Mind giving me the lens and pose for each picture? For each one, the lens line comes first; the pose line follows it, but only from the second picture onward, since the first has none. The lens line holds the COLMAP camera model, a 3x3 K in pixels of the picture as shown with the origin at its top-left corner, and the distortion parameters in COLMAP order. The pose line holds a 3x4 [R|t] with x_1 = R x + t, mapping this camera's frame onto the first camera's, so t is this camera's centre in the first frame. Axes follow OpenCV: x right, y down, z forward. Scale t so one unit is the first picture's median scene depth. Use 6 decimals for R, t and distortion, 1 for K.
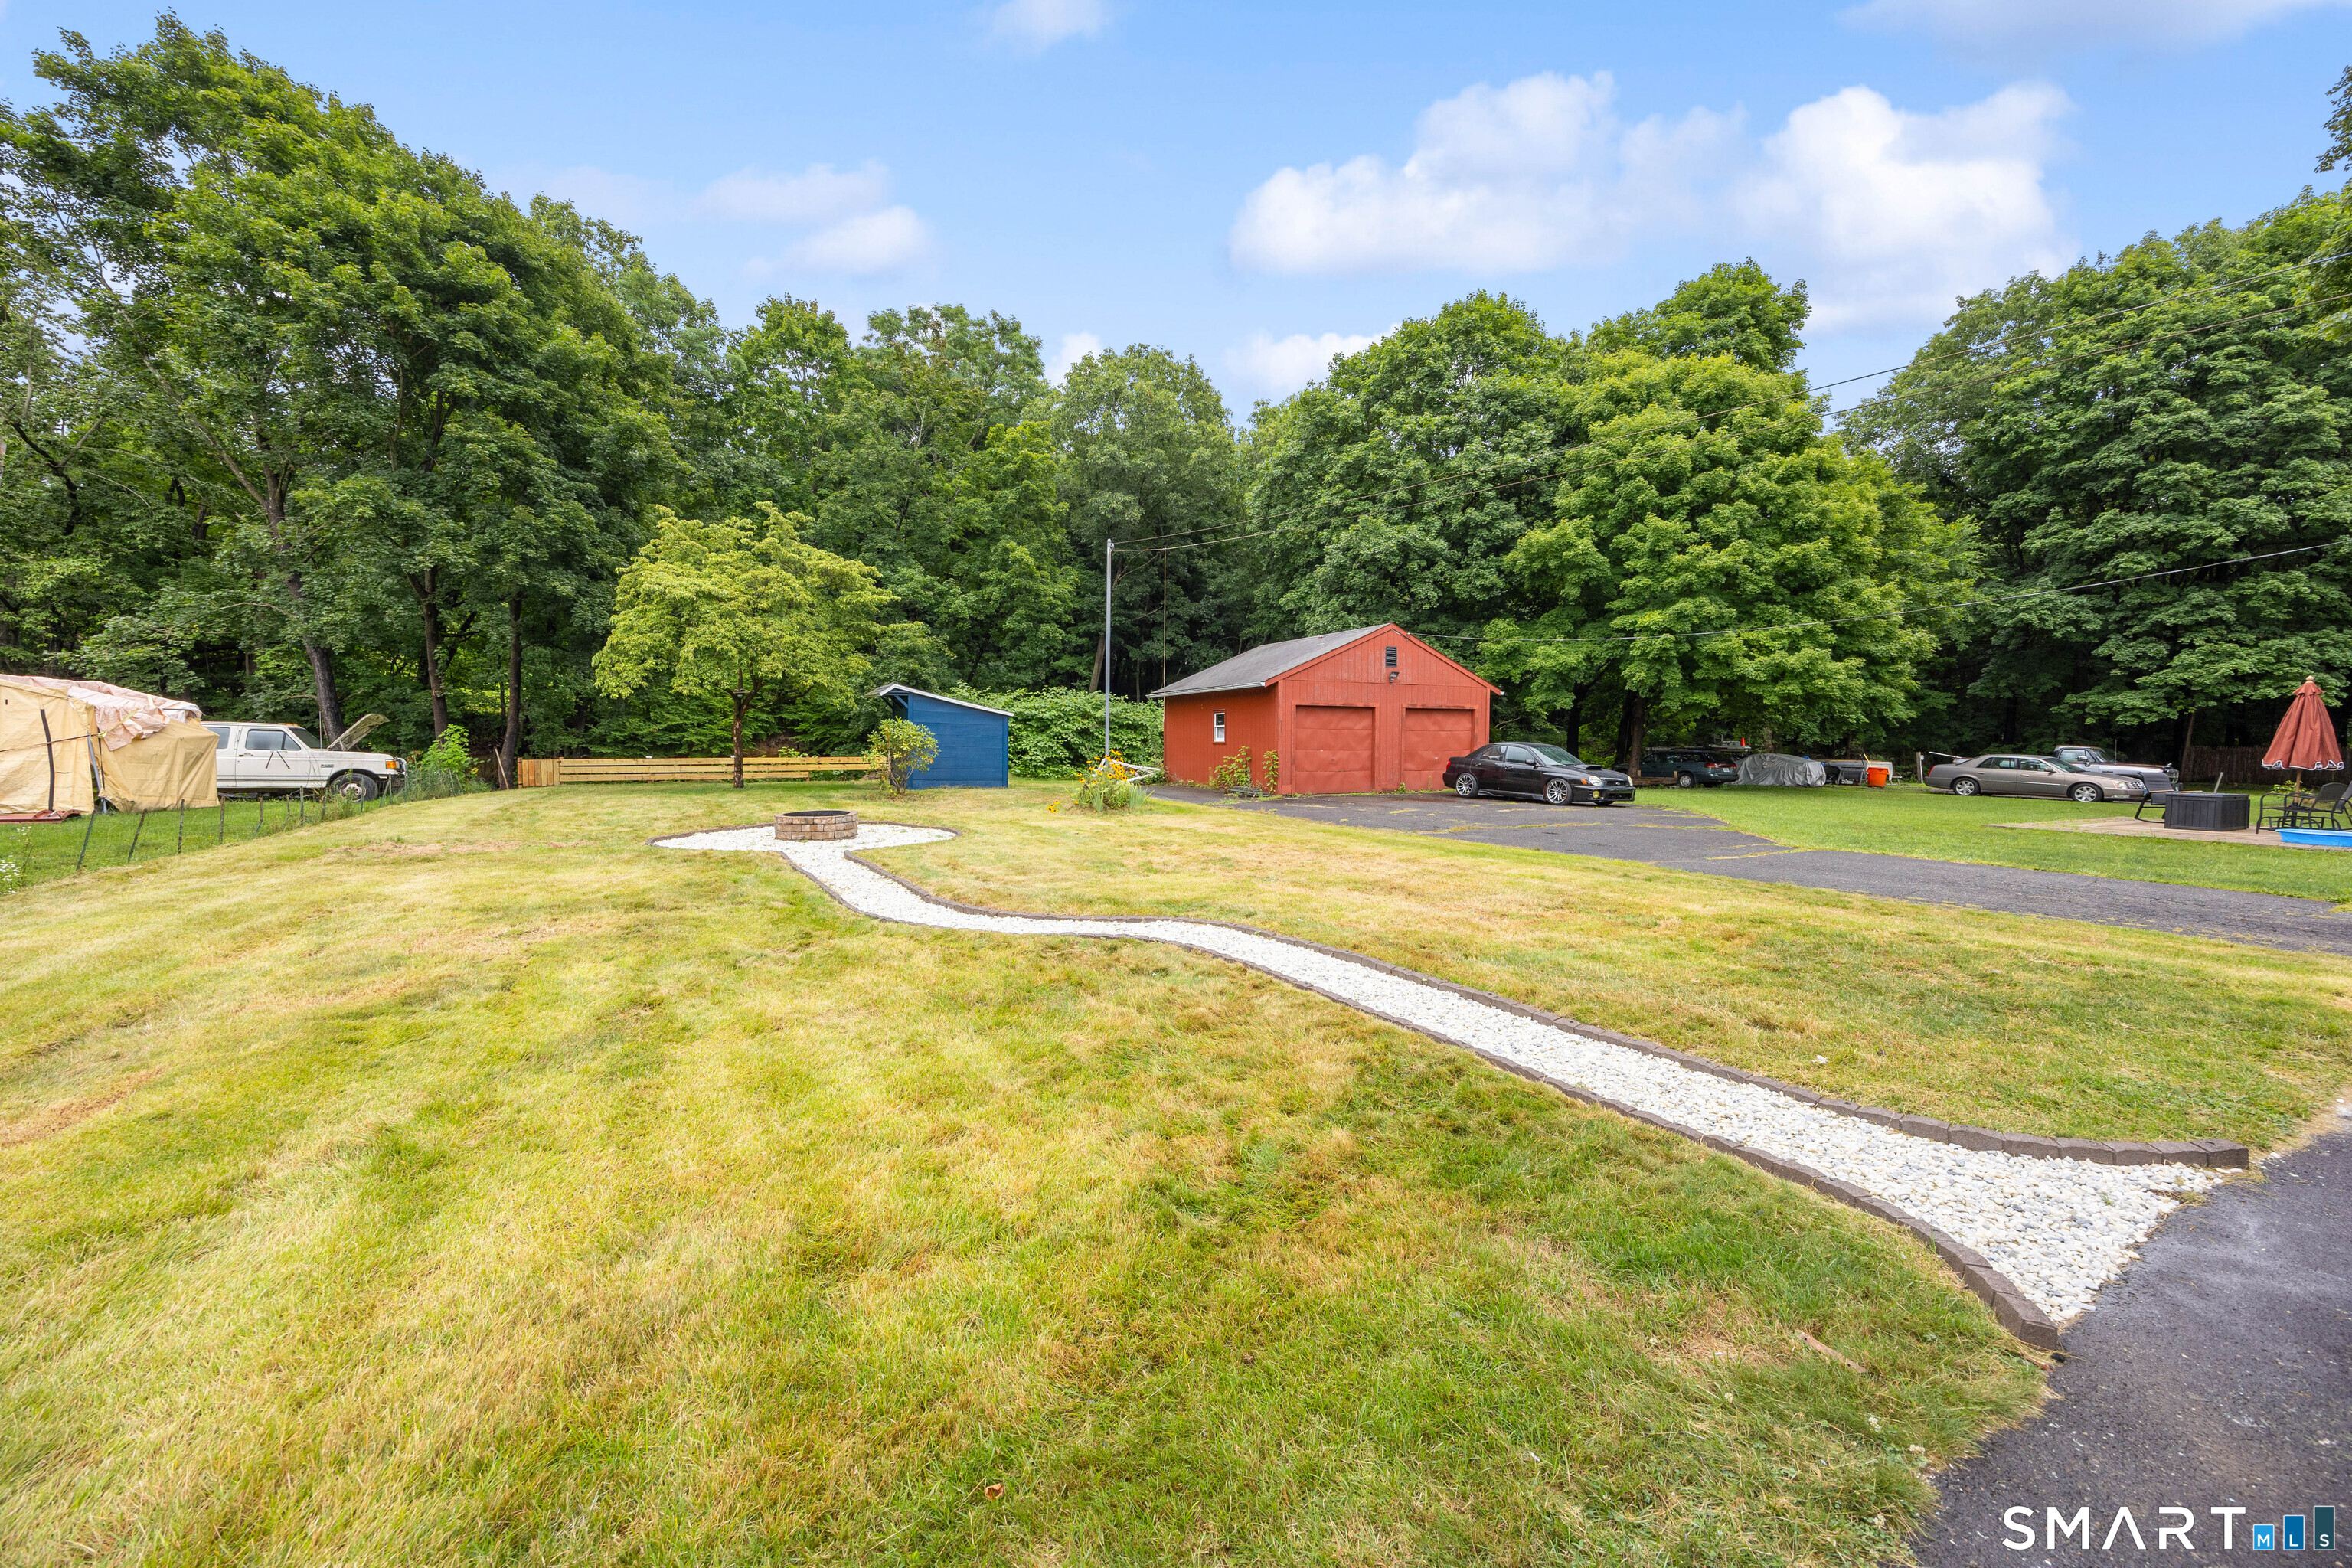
lens RADIAL K [[912.8, 0, 1152.4], [0, 912.8, 779.6], [0, 0, 1]] dist [0.013032, -0.000385]
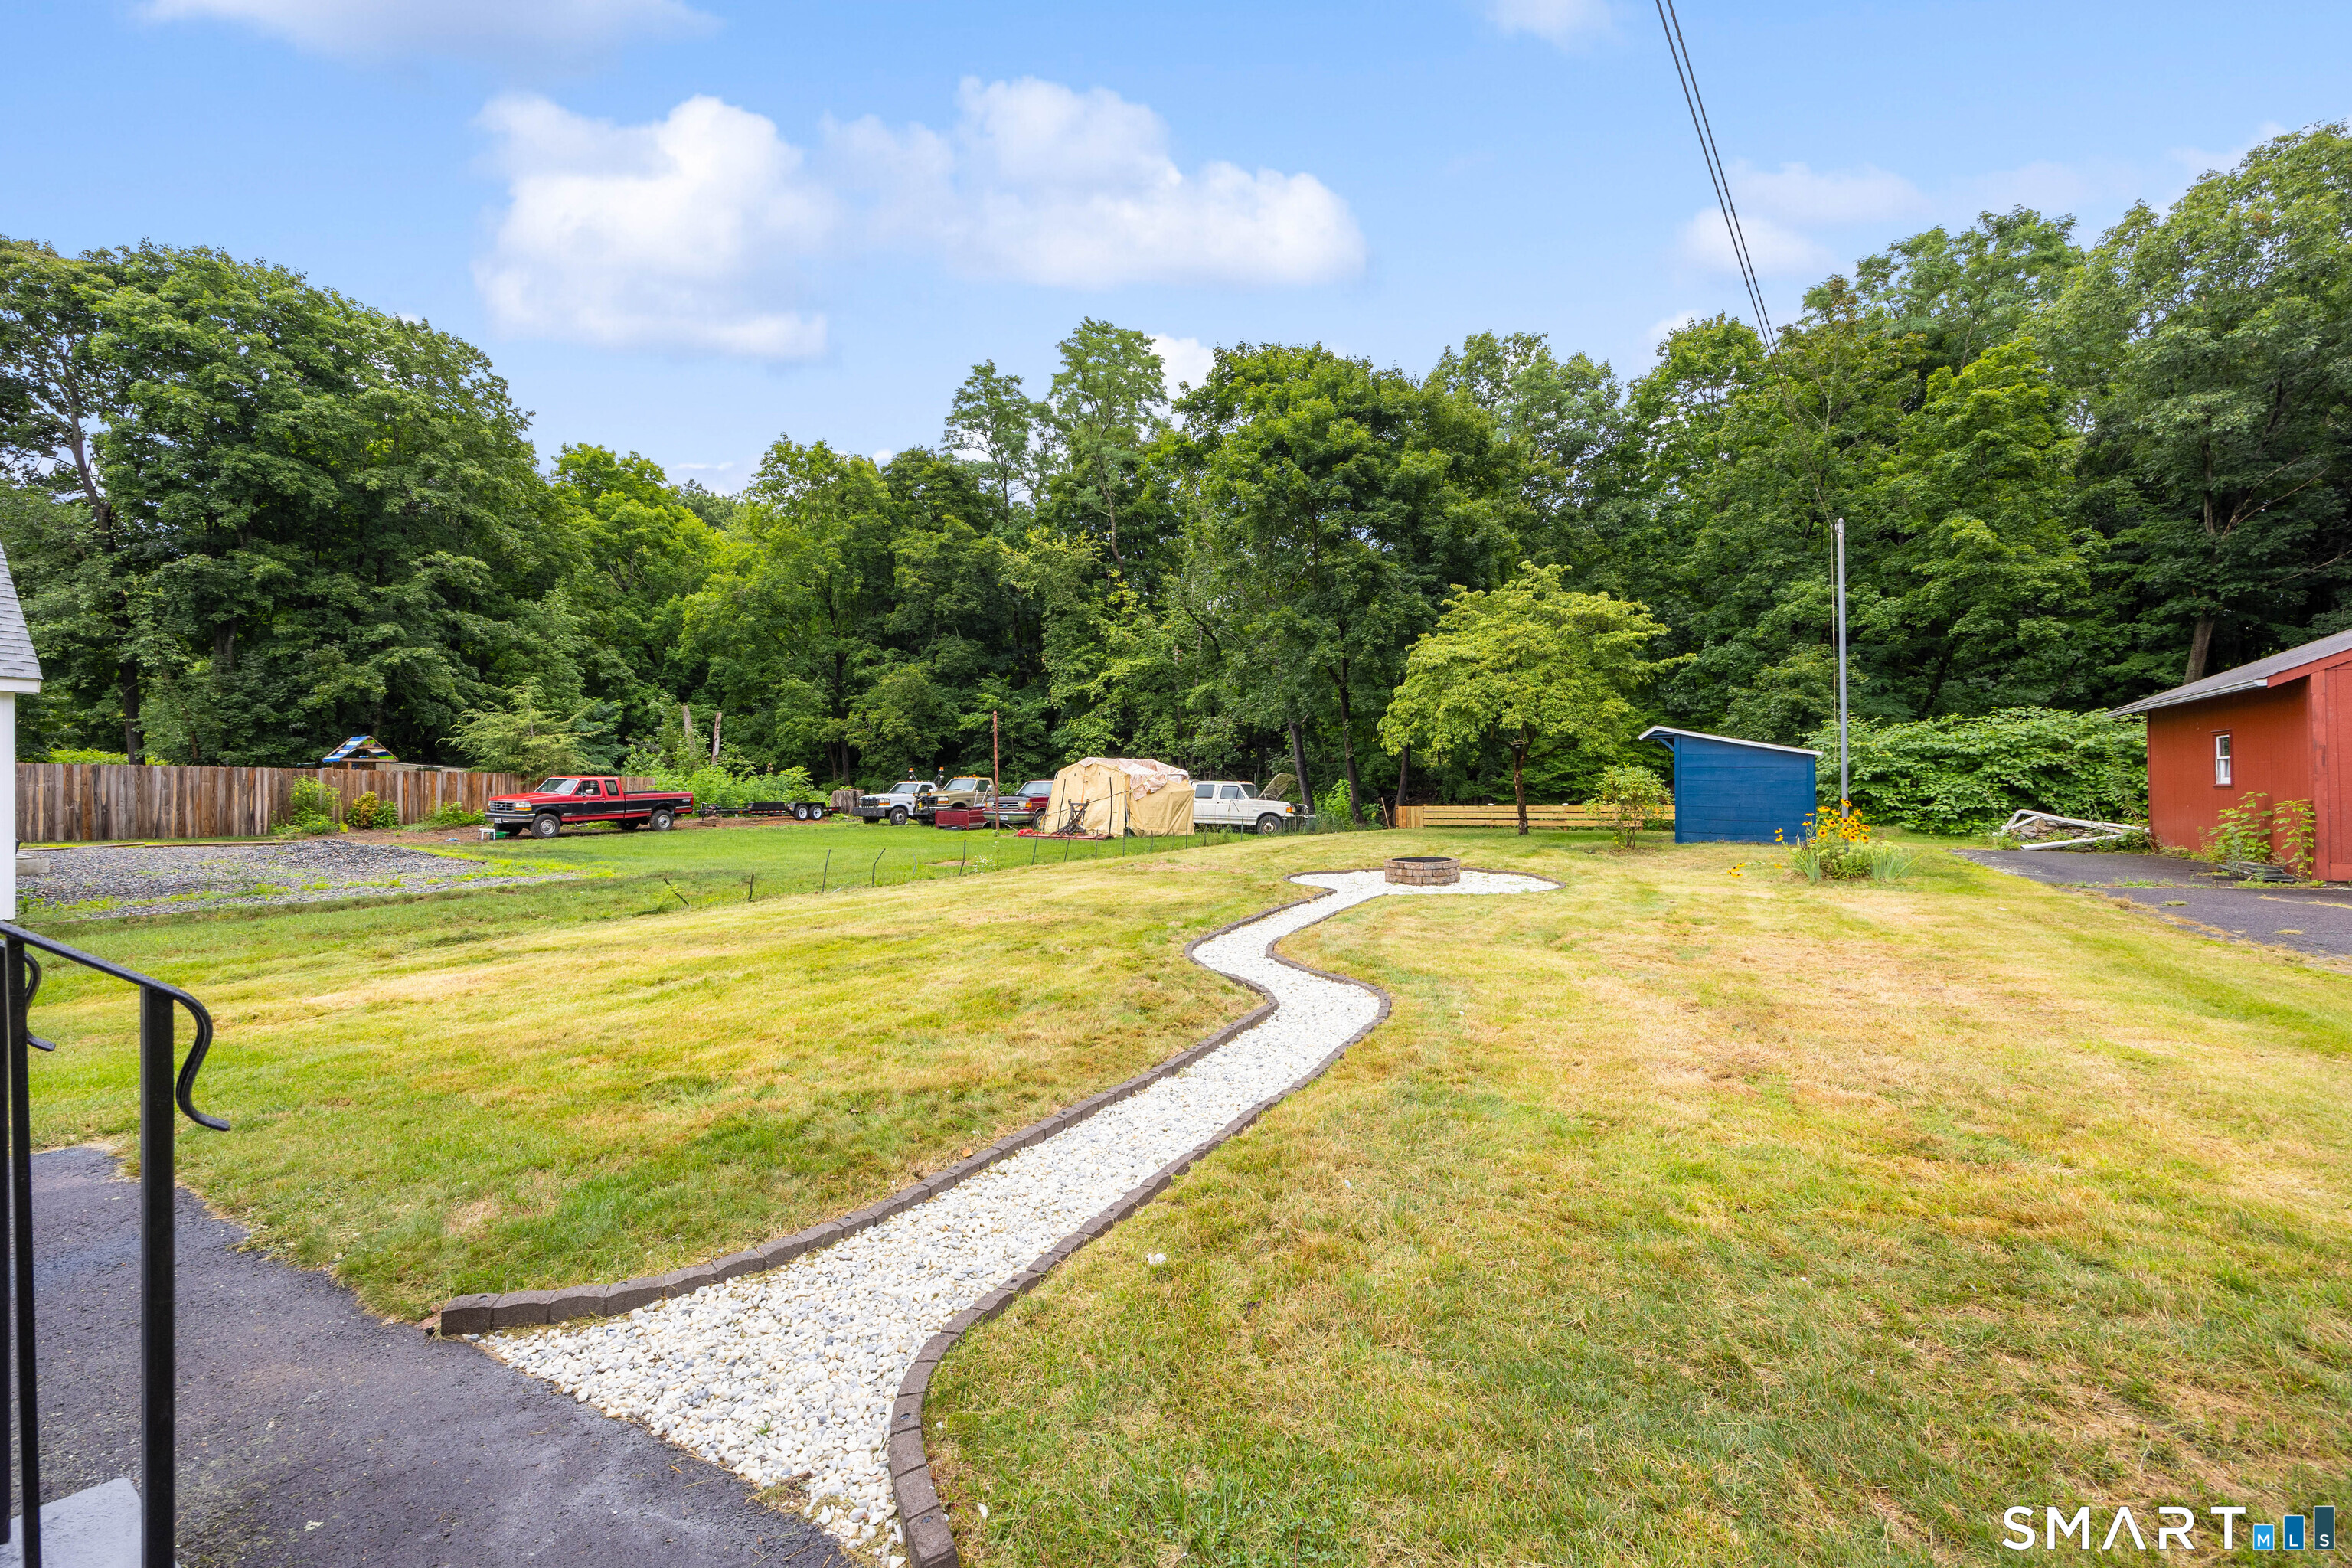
lens RADIAL K [[917.9, 0, 1180.0], [0, 917.9, 778.9], [0, 0, 1]] dist [0.014771, 0.000082]
pose [[0.534651, -0.018692, -0.844866, 0.183230], [-0.024234, 0.999005, -0.037438, -0.004641], [0.844725, 0.040491, 0.533666, 0.085823]]
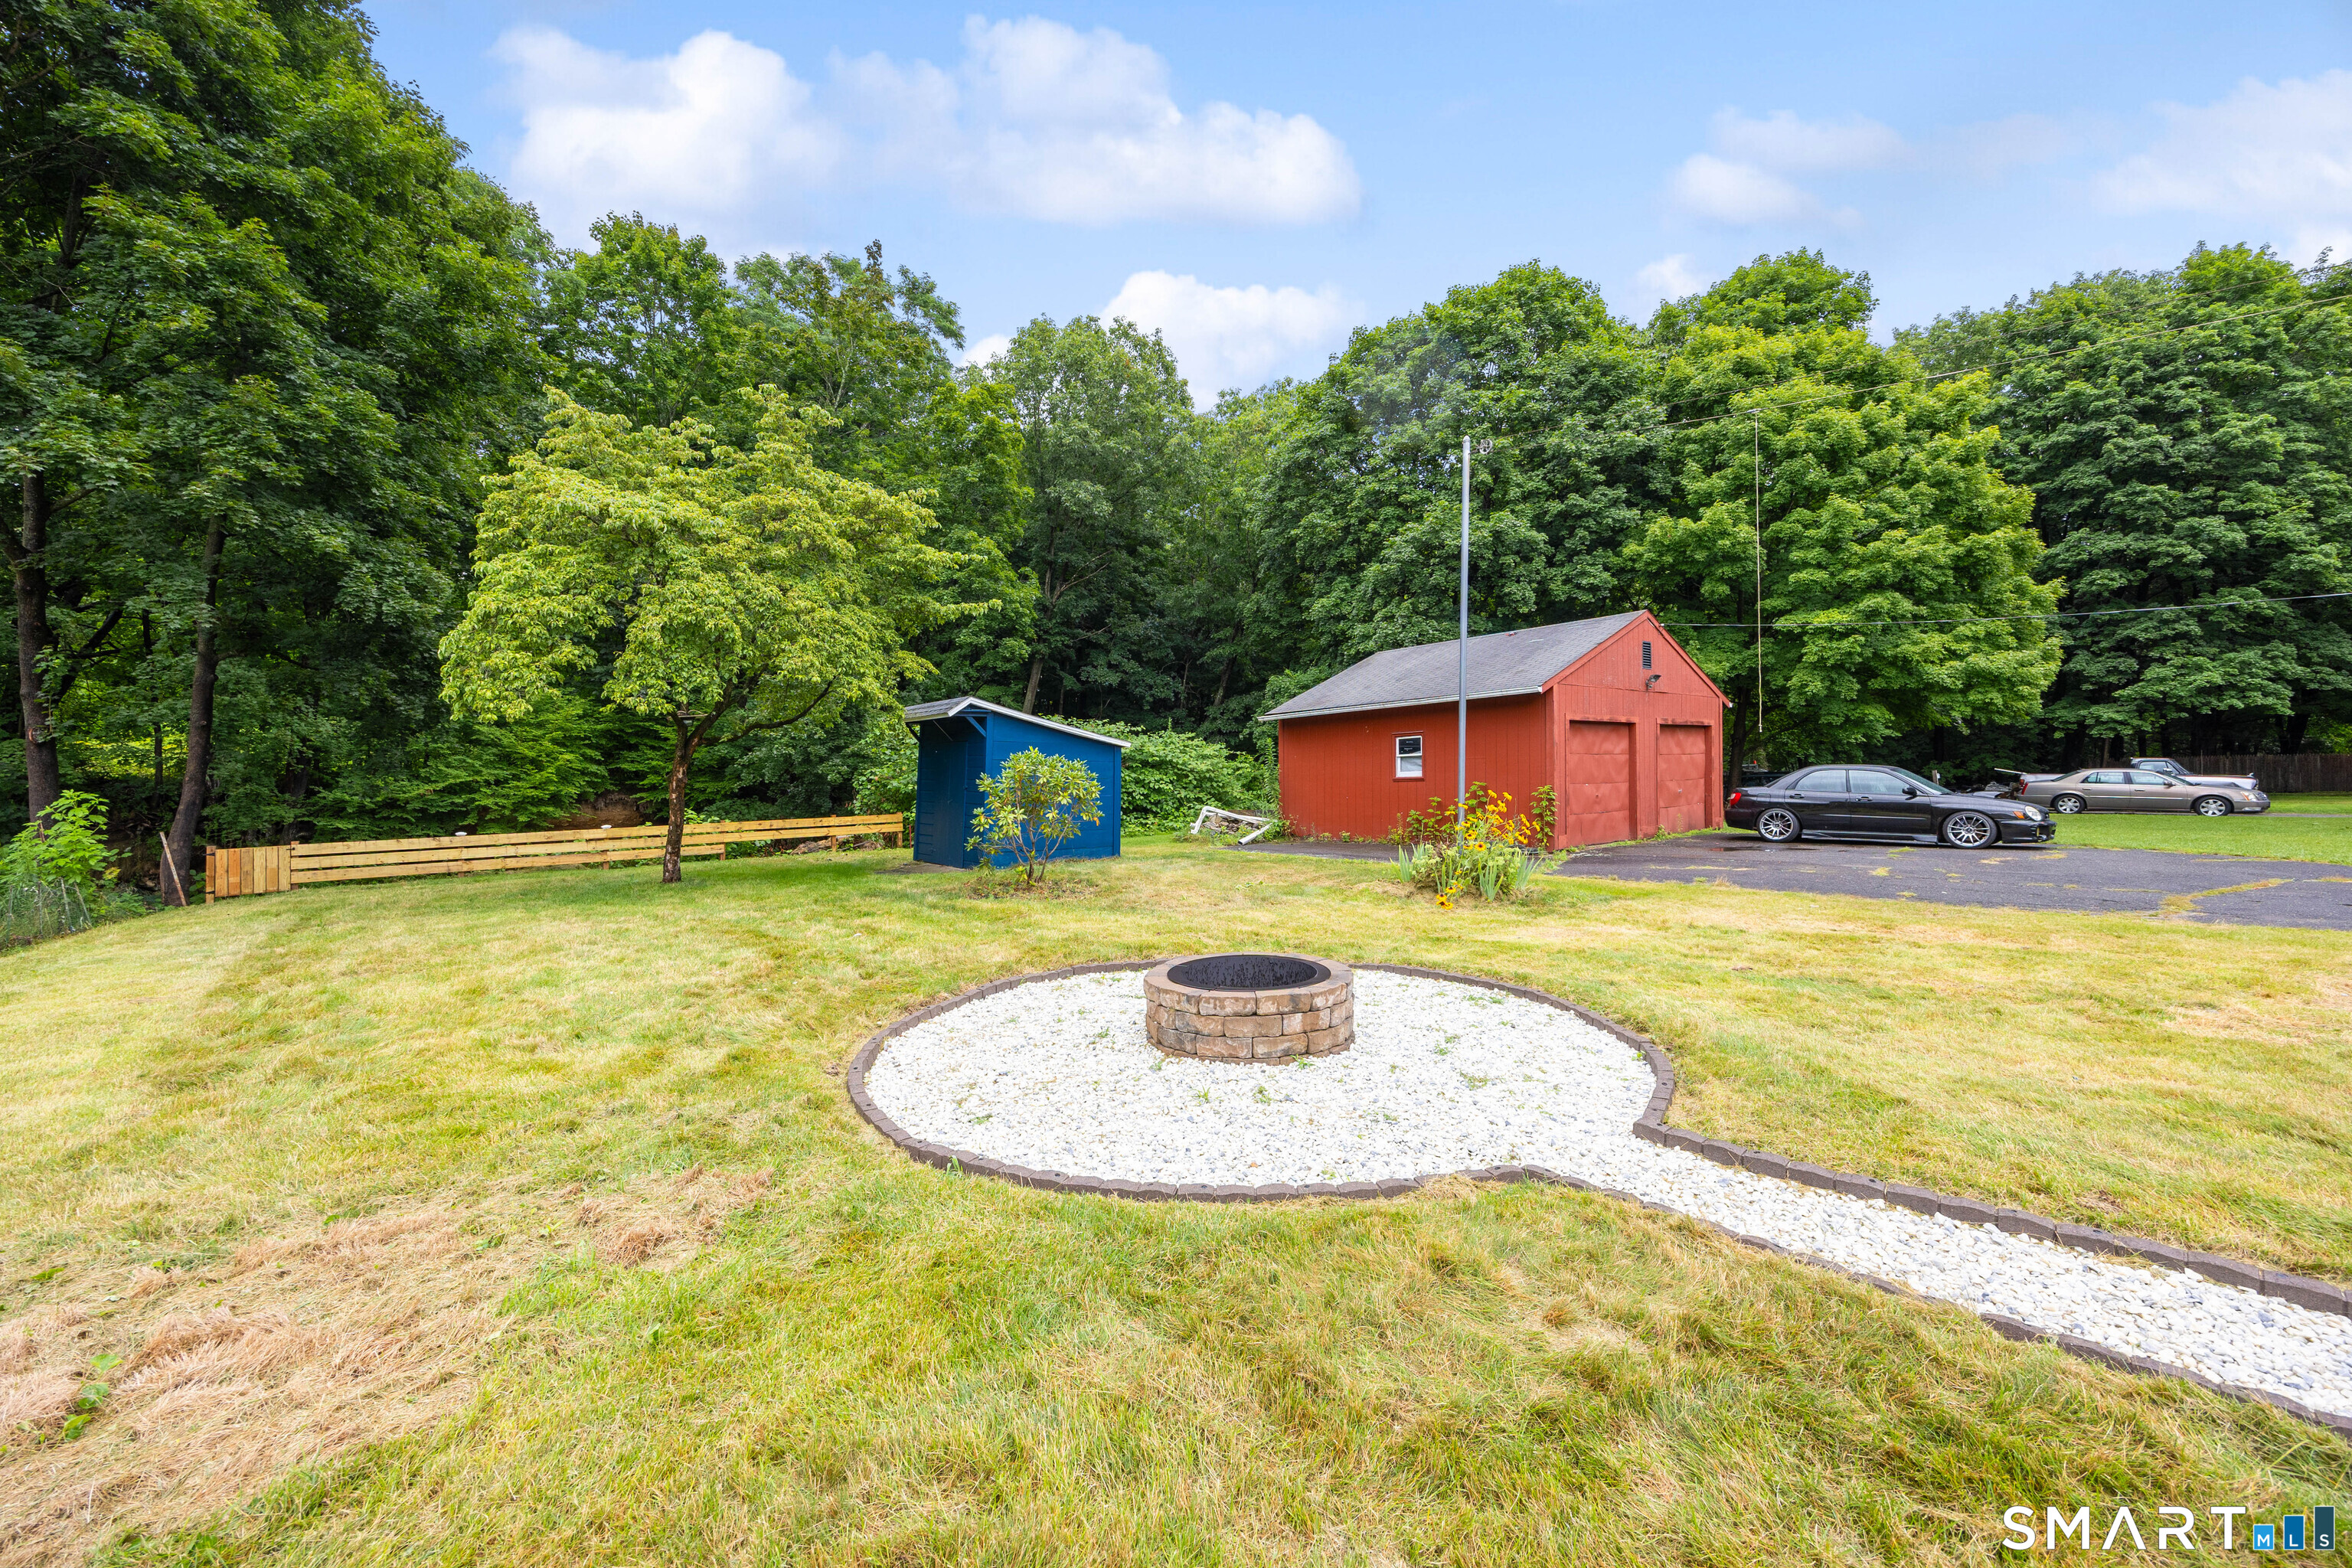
lens RADIAL K [[929.0, 0, 1167.4], [0, 929.0, 747.3], [0, 0, 1]] dist [0.003140, 0.000487]
pose [[0.974891, -0.023158, 0.221477, -0.226465], [0.041342, 0.996110, -0.077819, -0.014421], [-0.218813, 0.085021, 0.972056, 0.289337]]
